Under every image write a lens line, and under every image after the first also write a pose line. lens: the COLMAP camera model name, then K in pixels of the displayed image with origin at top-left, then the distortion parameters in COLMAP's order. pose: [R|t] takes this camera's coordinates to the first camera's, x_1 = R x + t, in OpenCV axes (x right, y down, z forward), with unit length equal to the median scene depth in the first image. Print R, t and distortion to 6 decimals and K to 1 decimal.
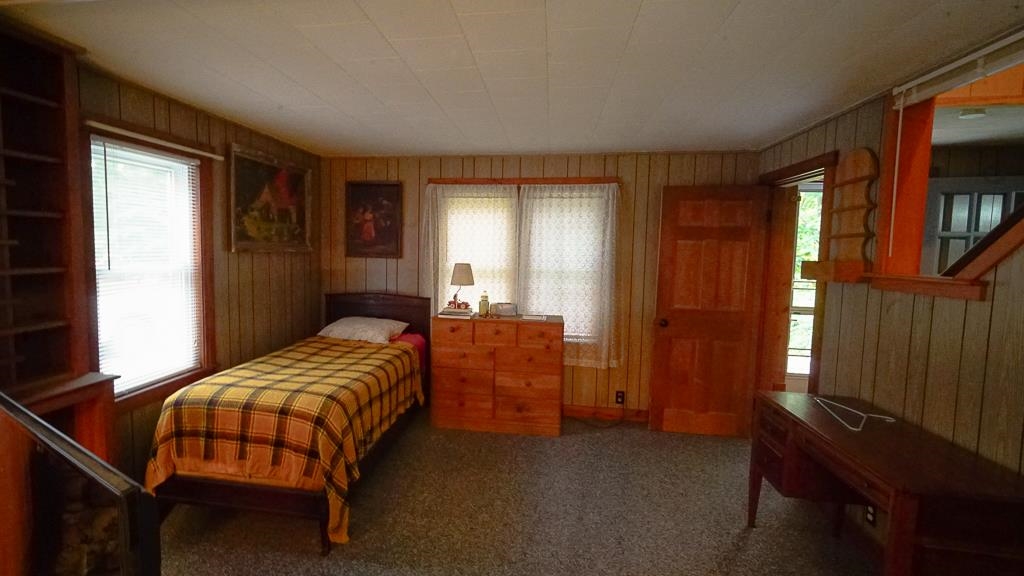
lens RADIAL K [[461.0, 0, 510.4], [0, 461.0, 284.1], [0, 0, 1]] dist [-0.002625, -0.000354]
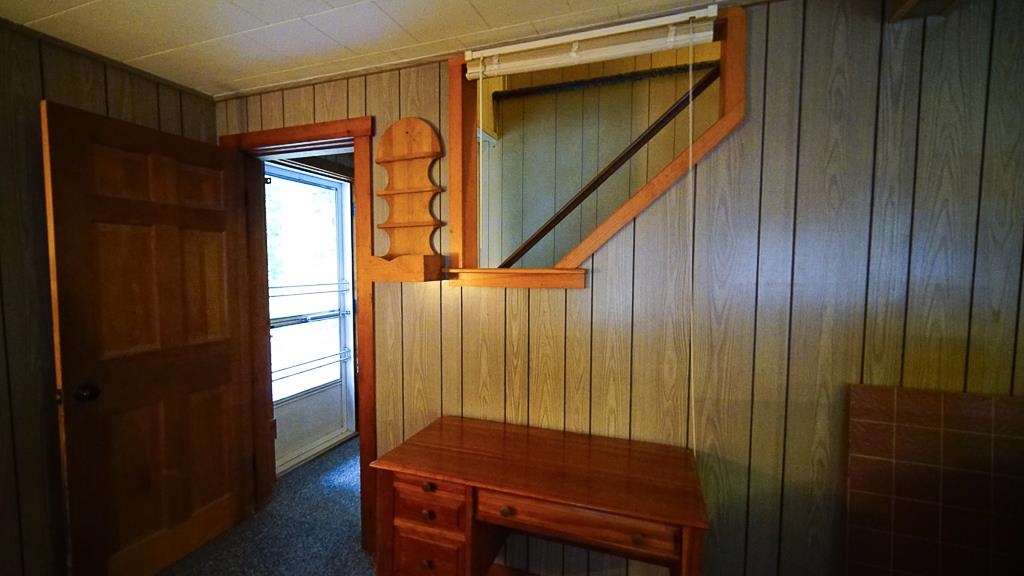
lens RADIAL K [[409.4, 0, 515.7], [0, 409.4, 284.3], [0, 0, 1]] dist [0.000443, -0.000022]
pose [[0.257166, -0.087425, 0.962405, 0.070941], [0.081909, 0.994288, 0.068434, -0.032758], [-0.962890, 0.061230, 0.262858, 0.607401]]
